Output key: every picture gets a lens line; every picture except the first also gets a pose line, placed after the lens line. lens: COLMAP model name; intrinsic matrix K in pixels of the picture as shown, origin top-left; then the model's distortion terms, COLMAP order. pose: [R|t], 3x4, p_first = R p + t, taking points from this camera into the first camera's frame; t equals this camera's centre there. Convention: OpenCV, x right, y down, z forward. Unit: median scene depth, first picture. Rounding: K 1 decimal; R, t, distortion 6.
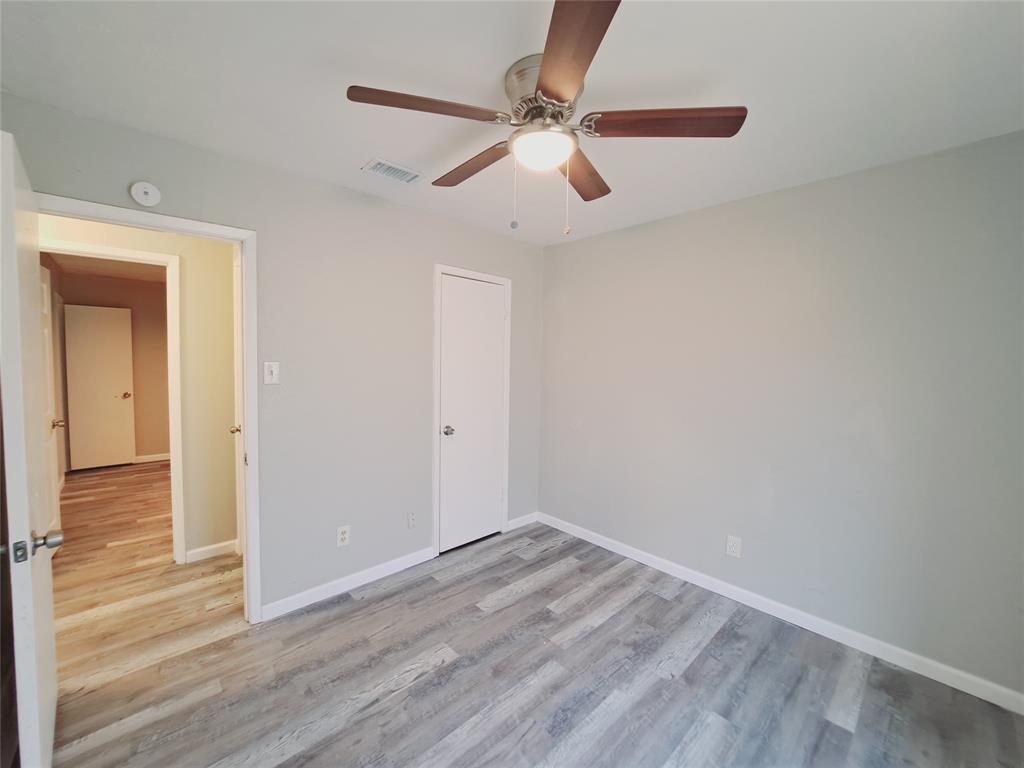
lens RADIAL K [[411.8, 0, 503.7], [0, 411.8, 378.2], [0, 0, 1]] dist [-0.014987, -0.000215]
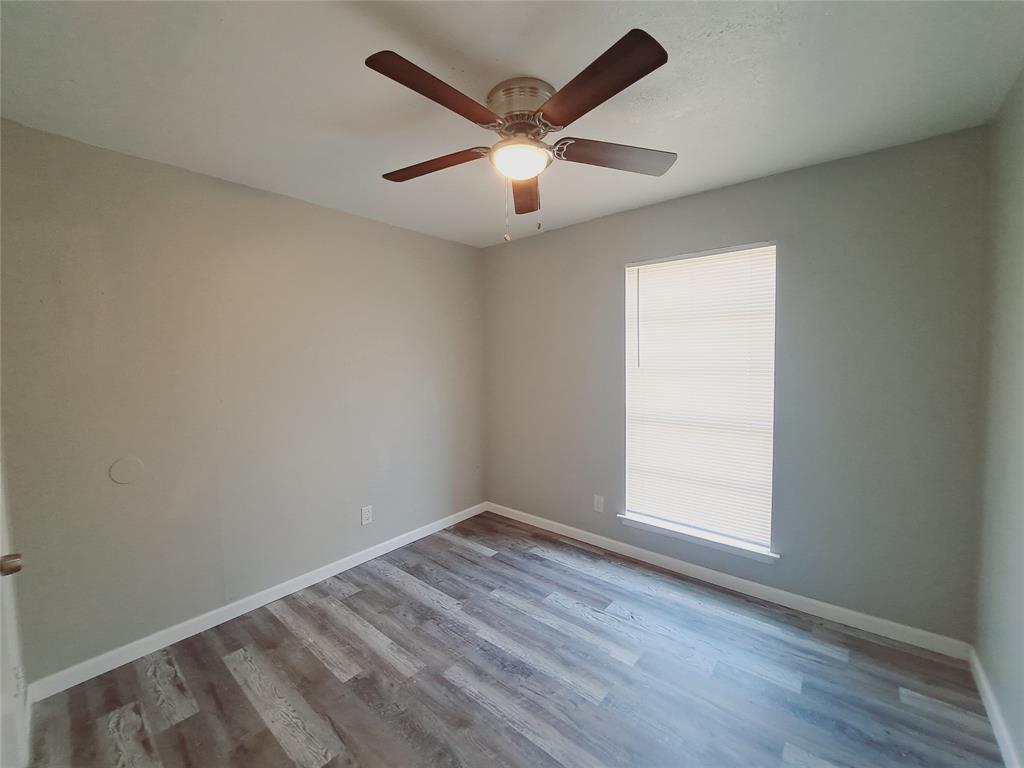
lens RADIAL K [[411.8, 0, 503.7], [0, 411.8, 378.2], [0, 0, 1]] dist [-0.014987, -0.000215]
pose [[-0.113677, -0.066896, 0.991263, -0.747460], [0.067408, 0.994912, 0.074873, -0.043272], [-0.991228, 0.075330, -0.108589, 0.877106]]
